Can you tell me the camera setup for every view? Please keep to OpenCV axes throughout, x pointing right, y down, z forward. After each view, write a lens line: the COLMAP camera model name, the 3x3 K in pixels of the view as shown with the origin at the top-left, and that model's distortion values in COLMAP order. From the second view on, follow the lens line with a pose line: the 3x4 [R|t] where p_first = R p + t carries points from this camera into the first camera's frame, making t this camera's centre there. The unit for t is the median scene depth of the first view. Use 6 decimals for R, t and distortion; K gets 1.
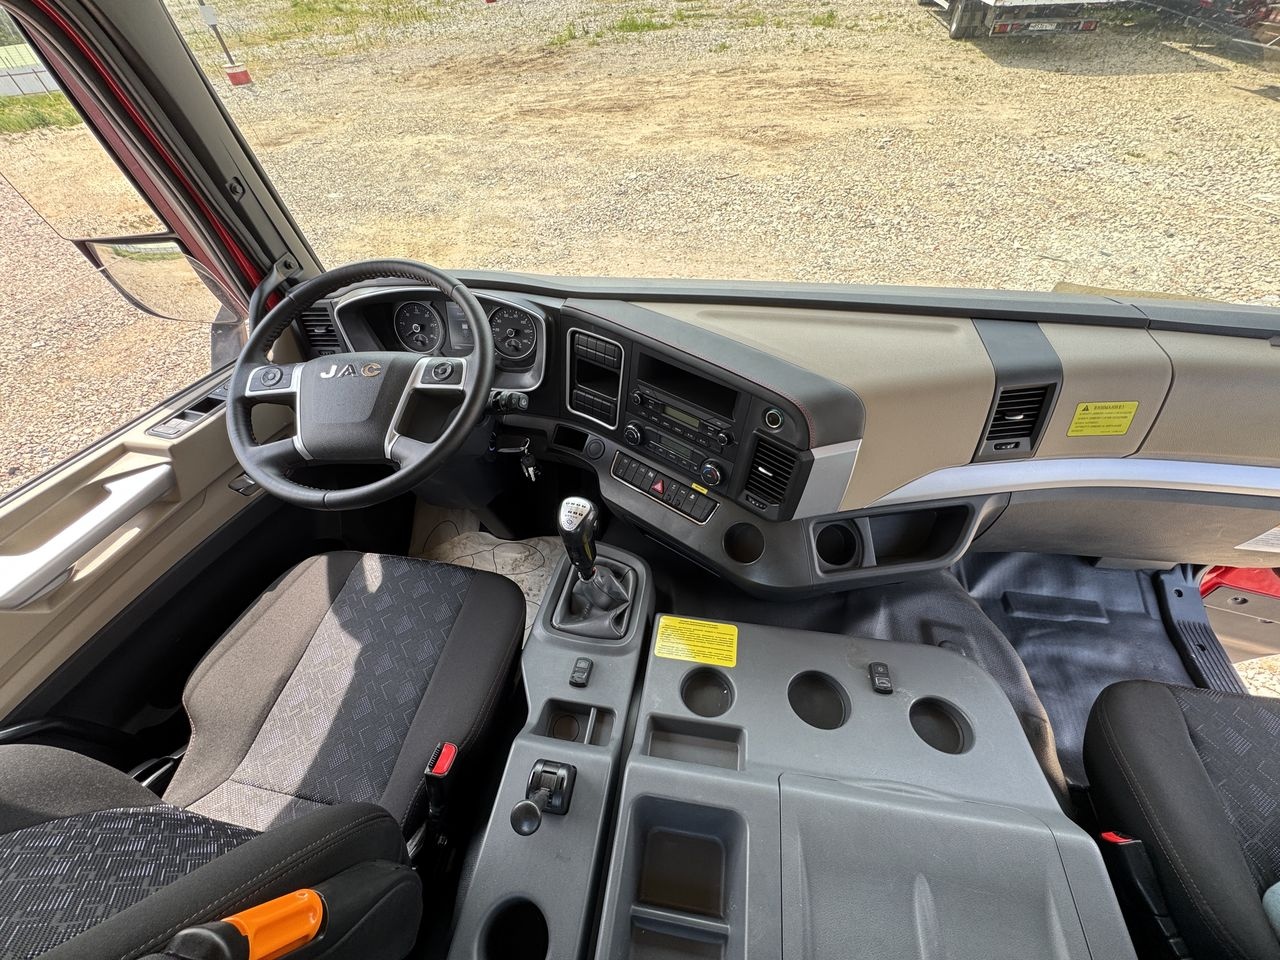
lens RADIAL K [[515.9, 0, 643.7], [0, 515.9, 478.9], [0, 0, 1]] dist [-0.000734, -0.000229]
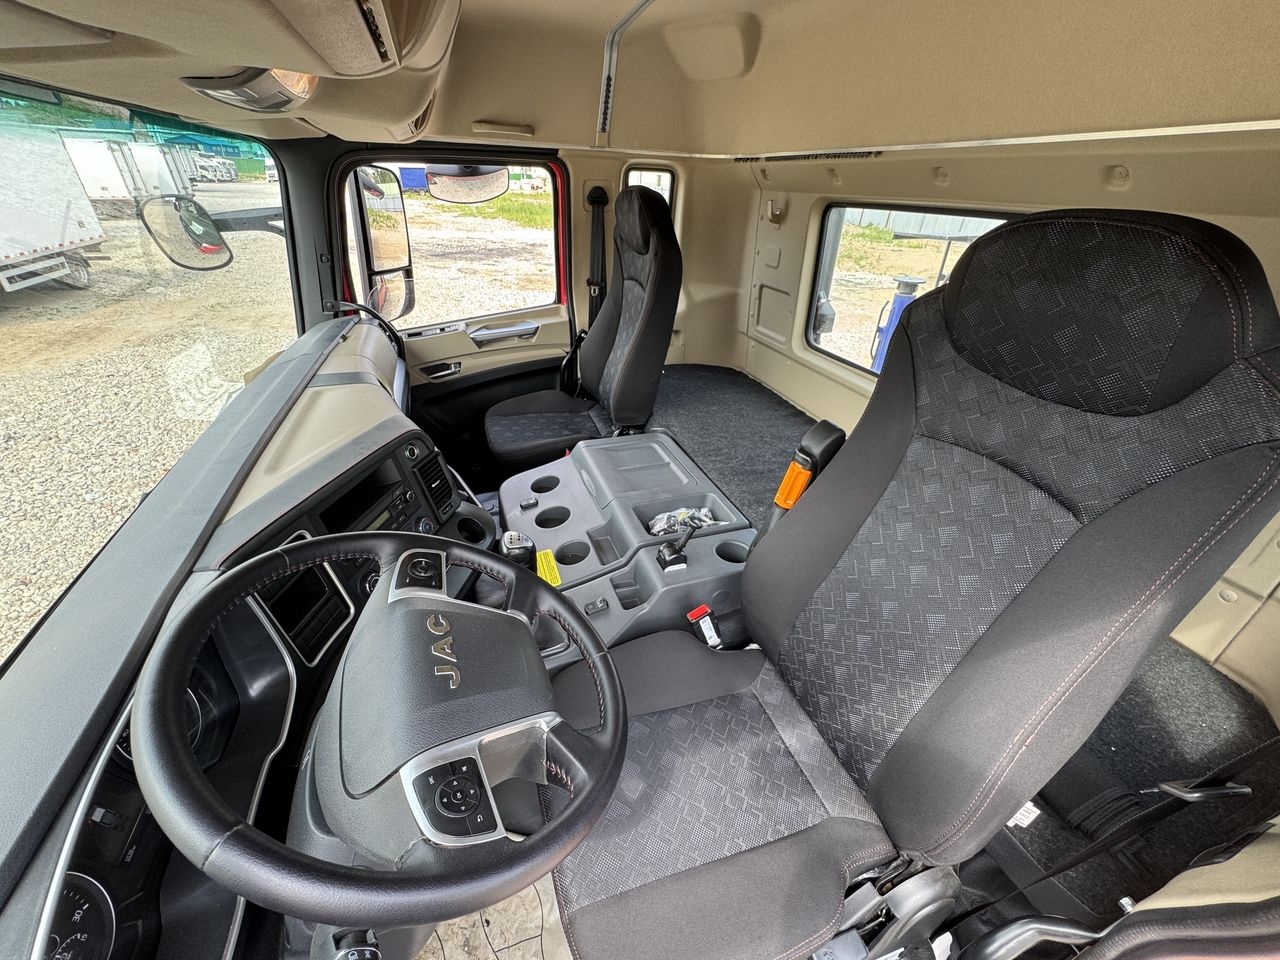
lens RADIAL K [[515.9, 0, 643.7], [0, 515.9, 478.9], [0, 0, 1]] dist [-0.000734, -0.000229]
pose [[-0.492264, -0.400454, 0.772860, -0.846778], [0.643858, 0.429990, 0.632894, -0.412456], [-0.585768, 0.809163, 0.046167, 0.474087]]
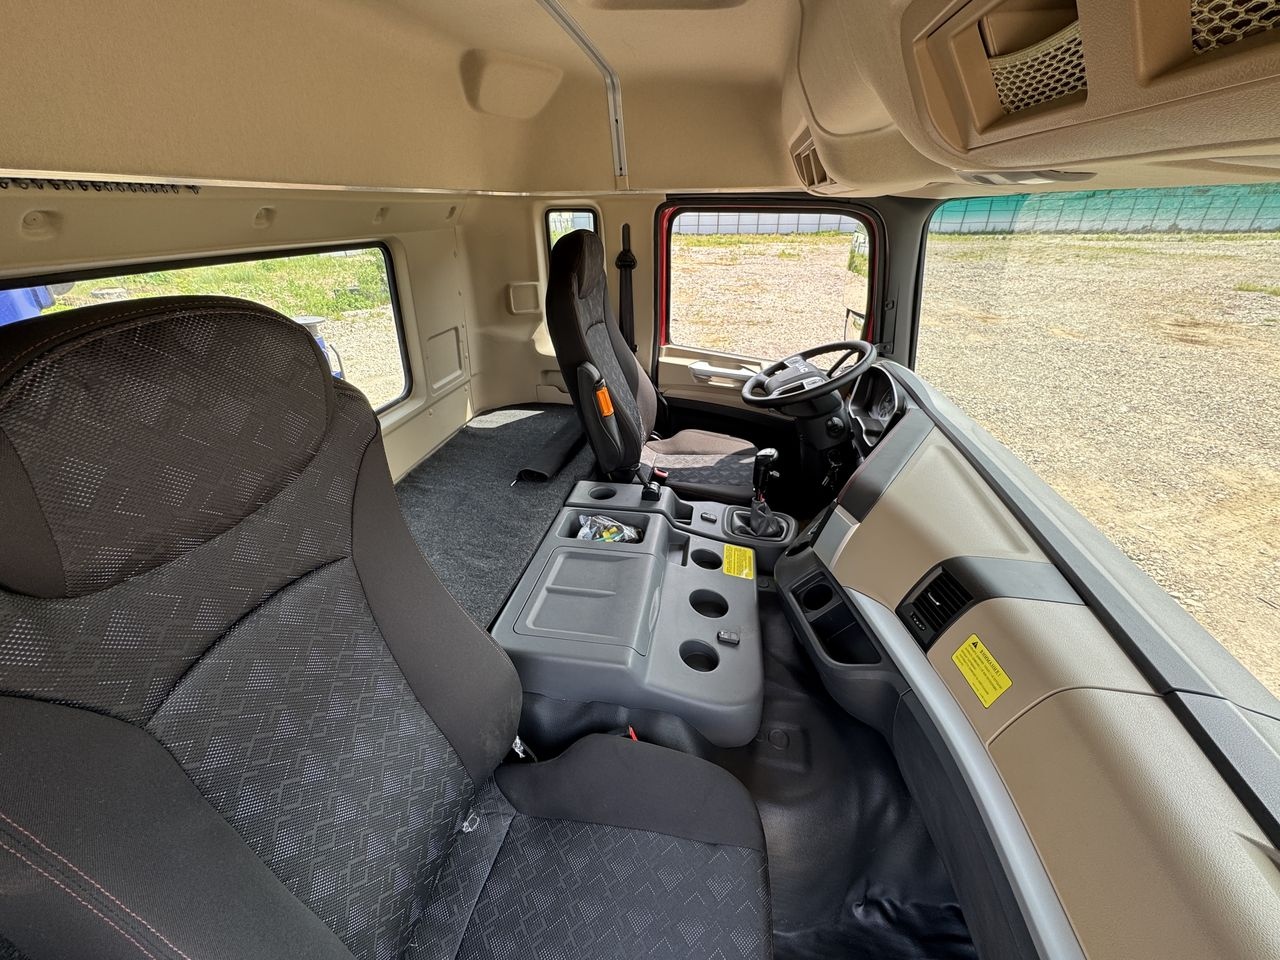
lens RADIAL K [[515.9, 0, 643.7], [0, 515.9, 478.9], [0, 0, 1]] dist [-0.000734, -0.000229]
pose [[0.009417, 0.514003, -0.857737, 1.119157], [-0.739106, 0.581334, 0.340253, -0.136286], [0.673523, 0.630754, 0.385377, 0.018172]]
